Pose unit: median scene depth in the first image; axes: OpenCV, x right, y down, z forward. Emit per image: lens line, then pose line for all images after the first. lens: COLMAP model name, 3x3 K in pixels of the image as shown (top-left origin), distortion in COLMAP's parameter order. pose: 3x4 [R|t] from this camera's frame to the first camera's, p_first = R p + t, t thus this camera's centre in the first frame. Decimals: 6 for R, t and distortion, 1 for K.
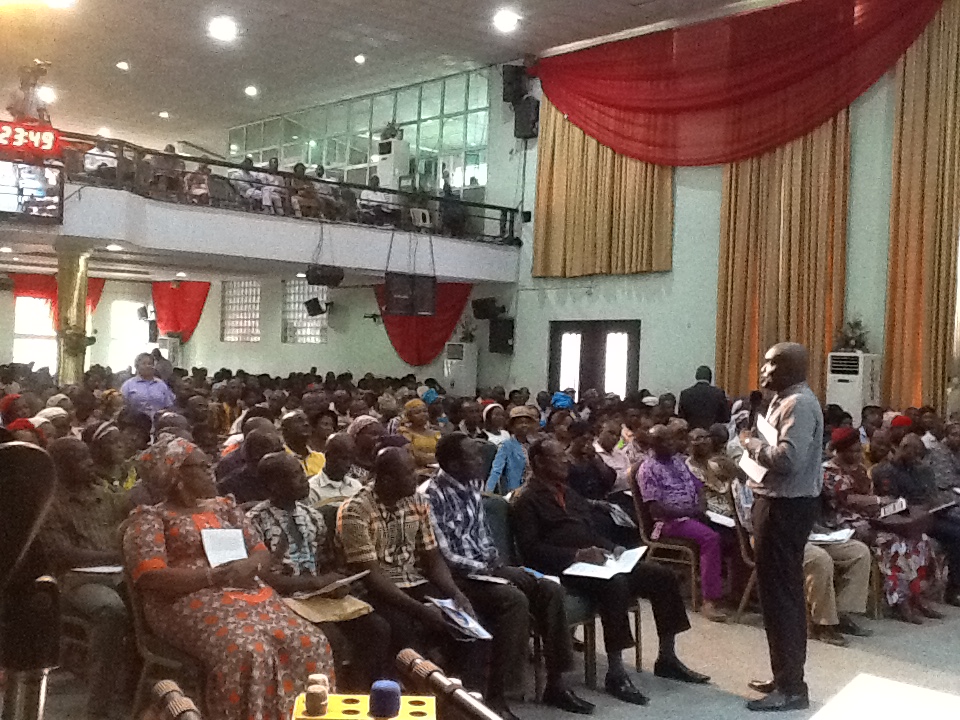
lens RADIAL K [[1219.7, 0, 482.1], [0, 1219.7, 357.8], [0, 0, 1]] dist [-0.007817, 0.000000]
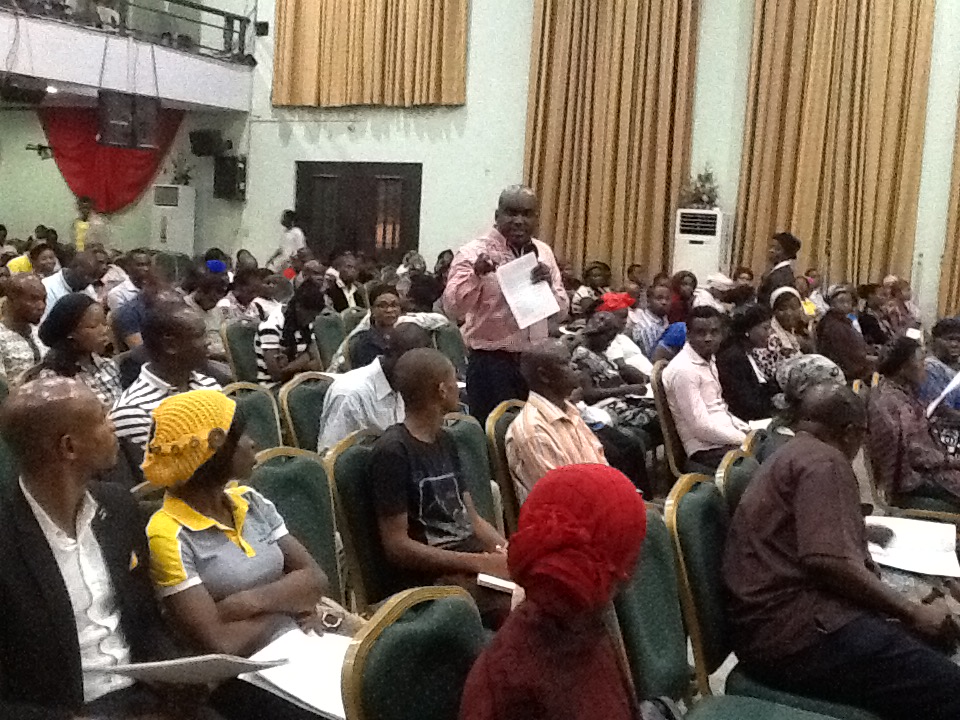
lens RADIAL K [[1219.7, 0, 478.6], [0, 1219.7, 362.9], [0, 0, 1]] dist [-0.007817, 0.000000]
pose [[0.933679, -0.028153, 0.357001, -0.129169], [-0.019254, 0.991517, 0.128546, -0.003733], [-0.357592, -0.126894, 0.925217, 0.188732]]
